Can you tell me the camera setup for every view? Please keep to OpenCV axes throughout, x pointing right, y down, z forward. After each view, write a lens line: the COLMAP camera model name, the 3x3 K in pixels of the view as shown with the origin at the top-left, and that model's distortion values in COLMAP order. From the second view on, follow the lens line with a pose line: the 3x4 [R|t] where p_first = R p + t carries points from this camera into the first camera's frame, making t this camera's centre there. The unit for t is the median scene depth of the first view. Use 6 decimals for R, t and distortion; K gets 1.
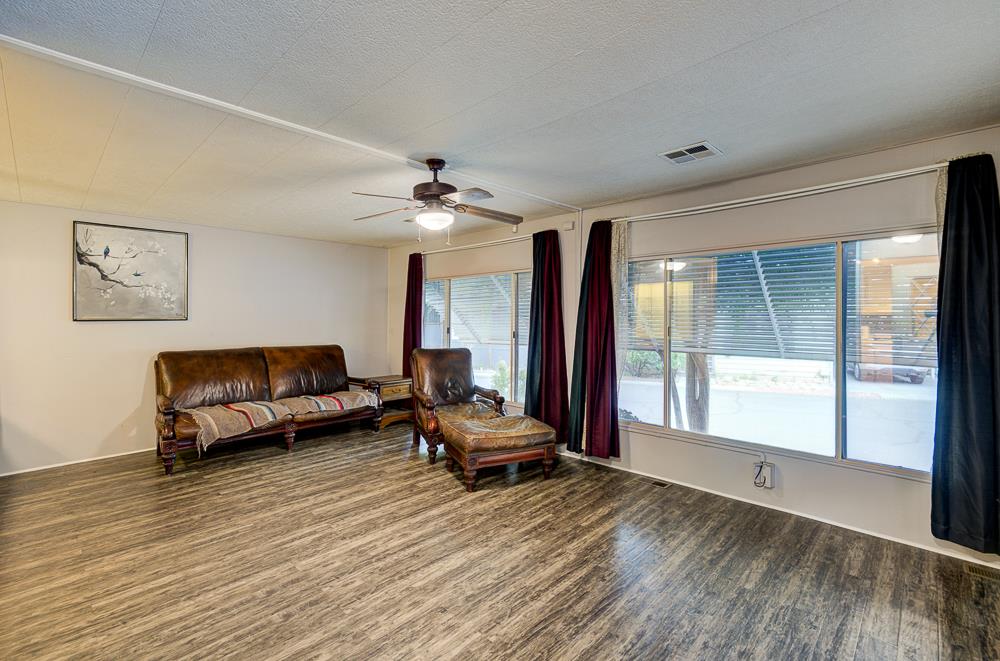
lens RADIAL K [[433.5, 0, 433.1], [0, 433.5, 323.4], [0, 0, 1]] dist [0.002515, 0.000927]
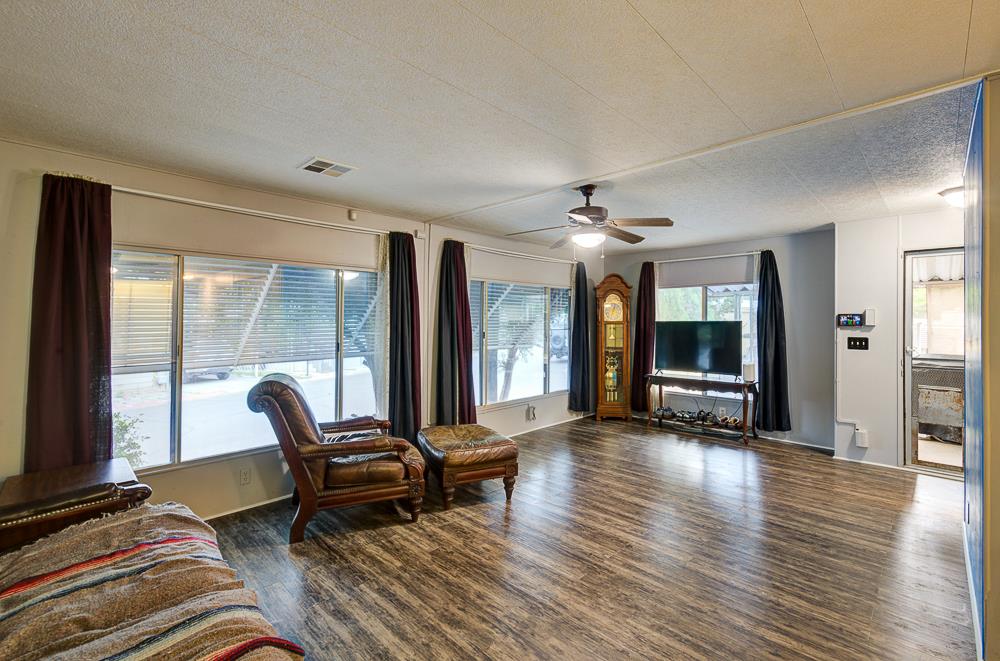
lens RADIAL K [[446.6, 0, 557.8], [0, 446.6, 314.3], [0, 0, 1]] dist [-0.000536, 0.000021]
pose [[-0.128753, 0.018029, 0.991513, -0.853685], [0.019782, 0.999682, -0.015609, -0.013959], [-0.991479, 0.017604, -0.129069, 0.910398]]
